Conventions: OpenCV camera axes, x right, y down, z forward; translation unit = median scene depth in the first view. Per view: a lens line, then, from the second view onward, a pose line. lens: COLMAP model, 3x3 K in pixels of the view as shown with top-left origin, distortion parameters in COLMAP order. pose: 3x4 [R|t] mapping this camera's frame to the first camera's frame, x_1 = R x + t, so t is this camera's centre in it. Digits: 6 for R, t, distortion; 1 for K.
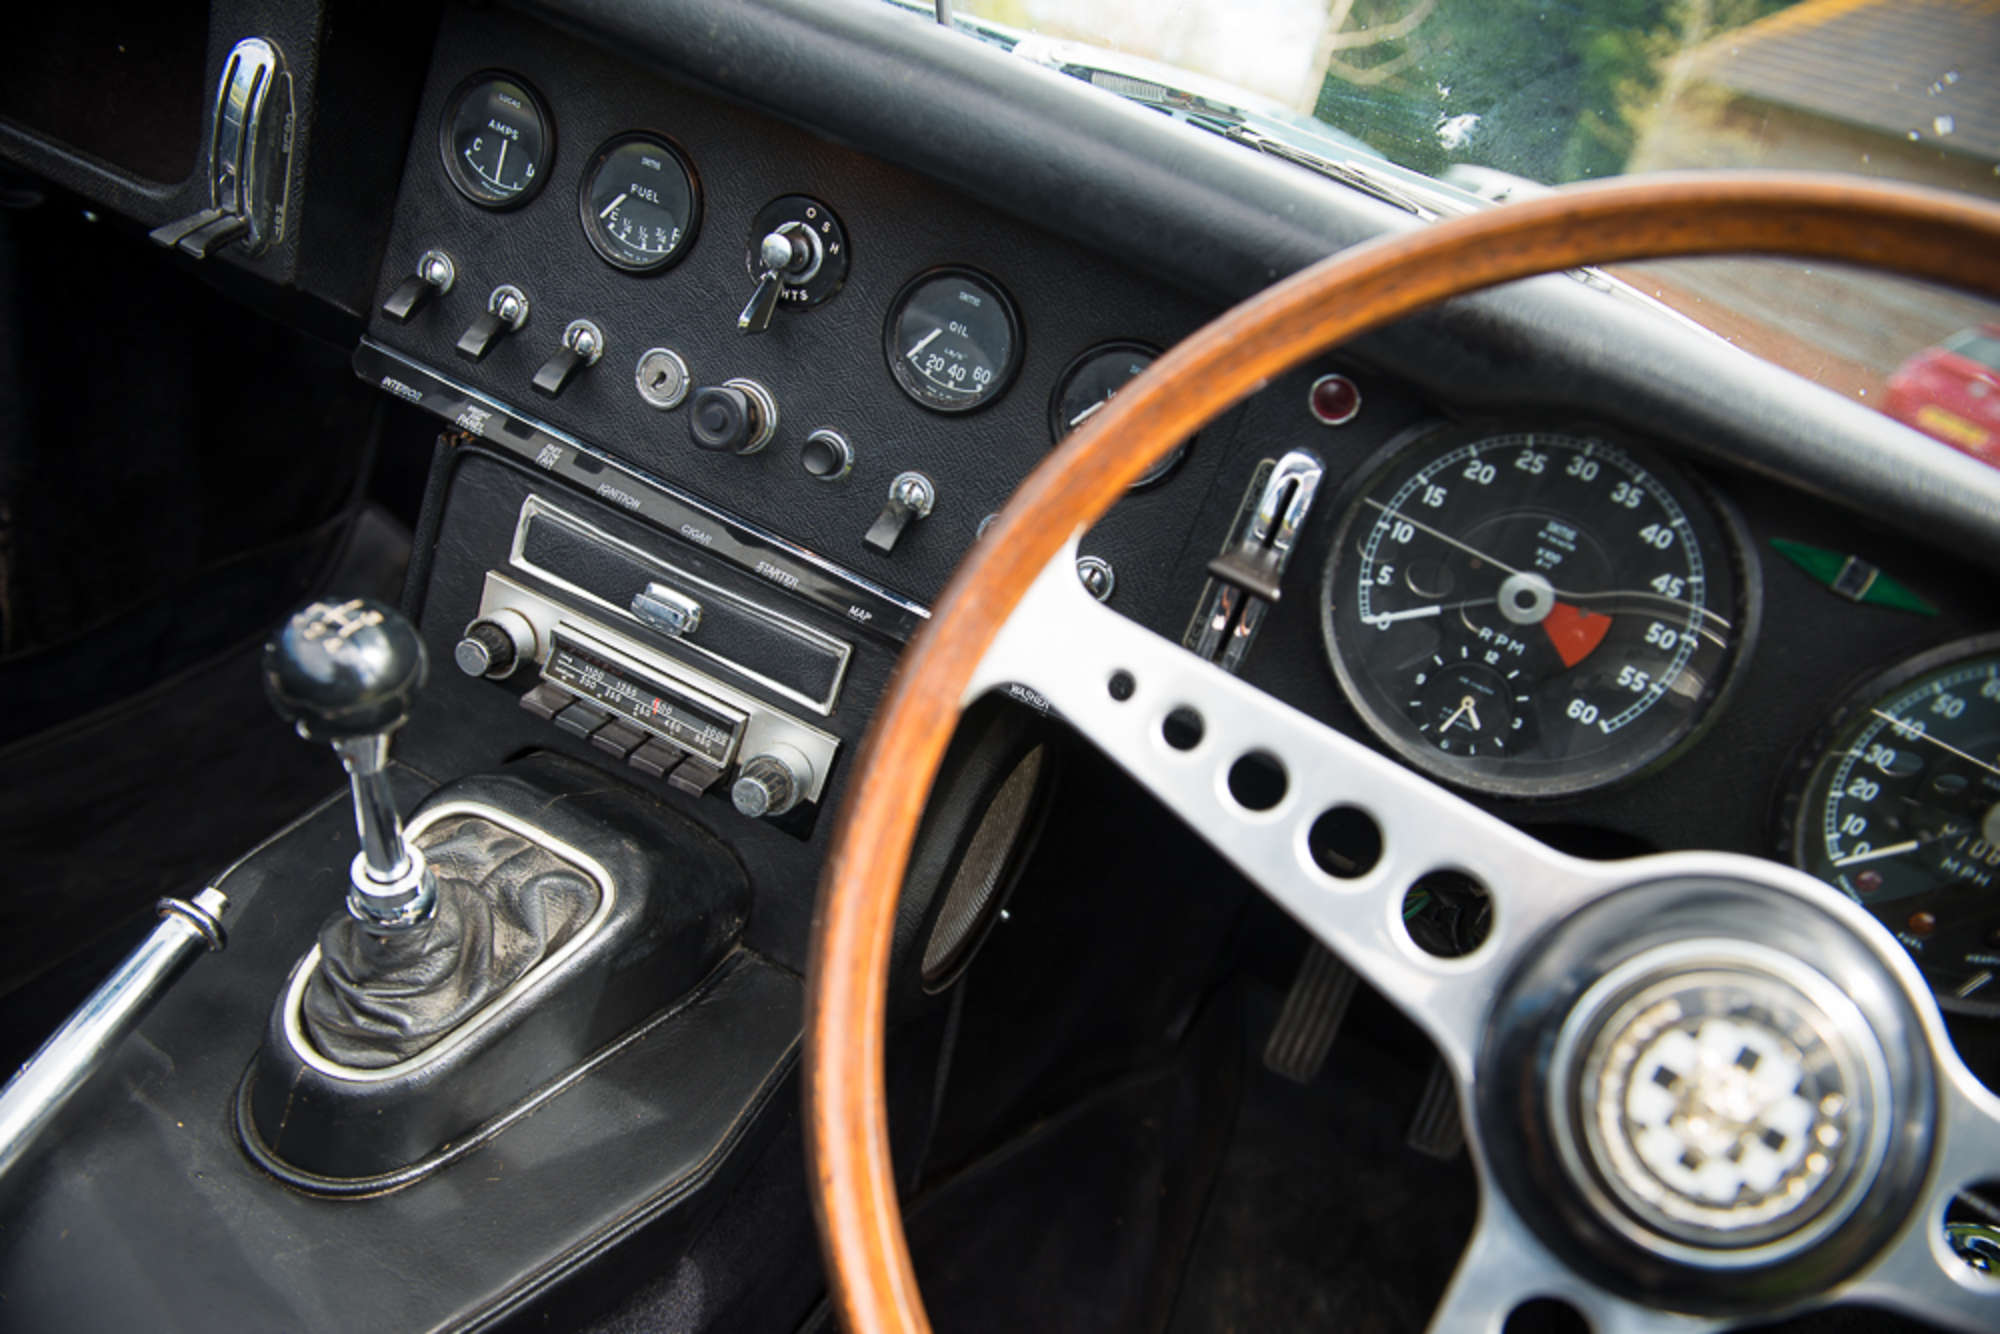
lens RADIAL K [[1359.3, 0, 1000.0], [0, 1359.3, 667.0], [0, 0, 1]] dist [-0.059410, 0.000418]
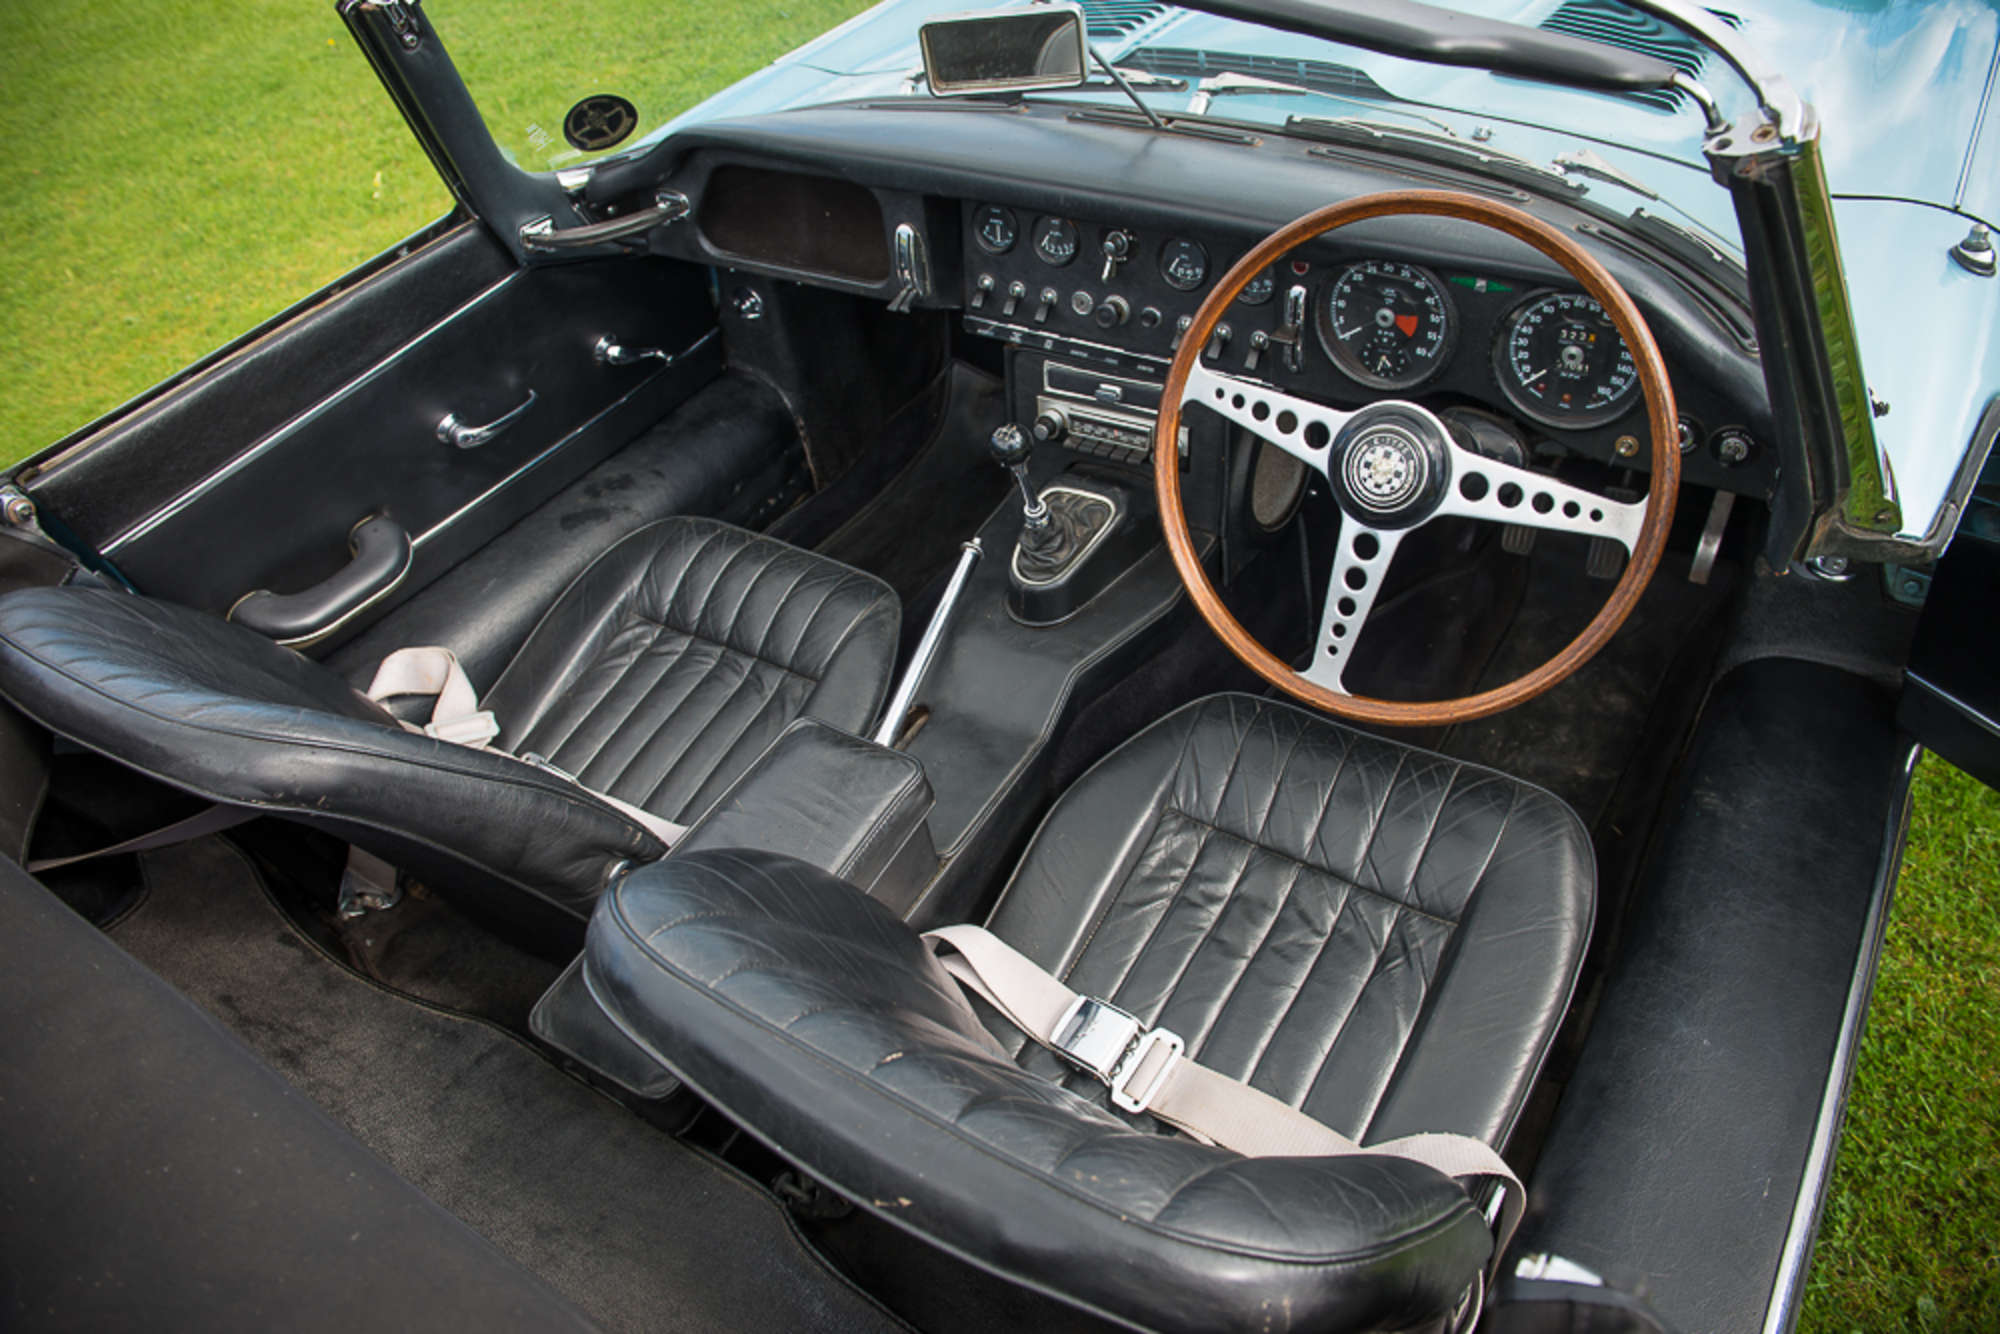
lens RADIAL K [[1359.3, 0, 1000.0], [0, 1359.3, 667.0], [0, 0, 1]] dist [-0.059410, 0.000418]
pose [[0.892069, -0.175836, -0.416287, 0.561269], [0.259348, 0.953592, 0.152971, 0.003561], [0.370070, -0.244424, 0.896273, -1.525692]]
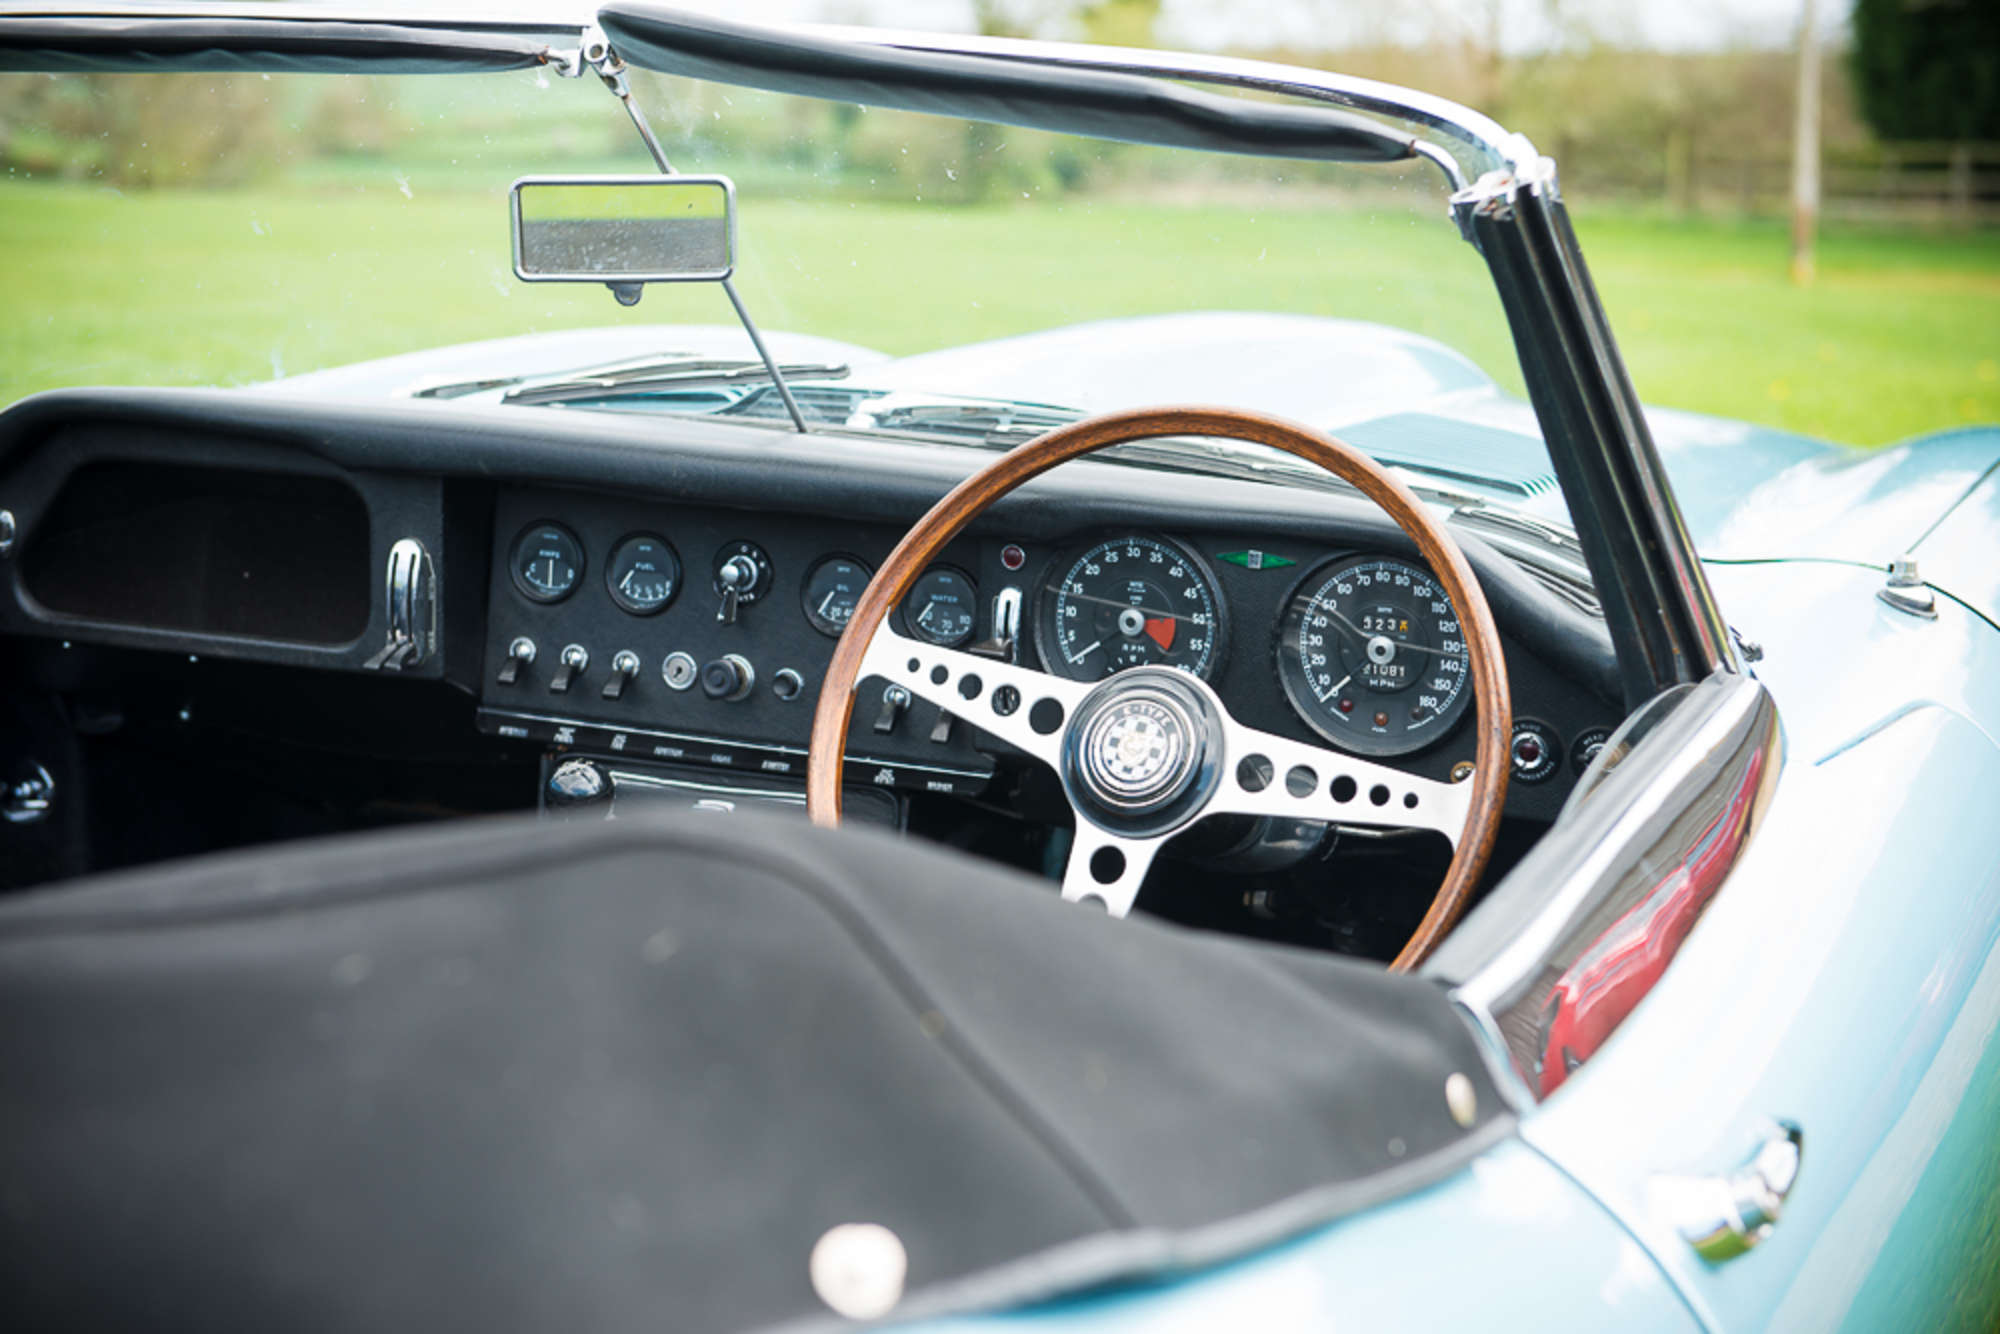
lens RADIAL K [[3400.5, 0, 1000.0], [0, 3400.5, 667.0], [0, 0, 1]] dist [0.168284, -0.093620]
pose [[0.958229, -0.276201, -0.074224, 0.441415], [0.243590, 0.924166, -0.294247, 1.129355], [0.149866, 0.263876, 0.952843, -2.968437]]
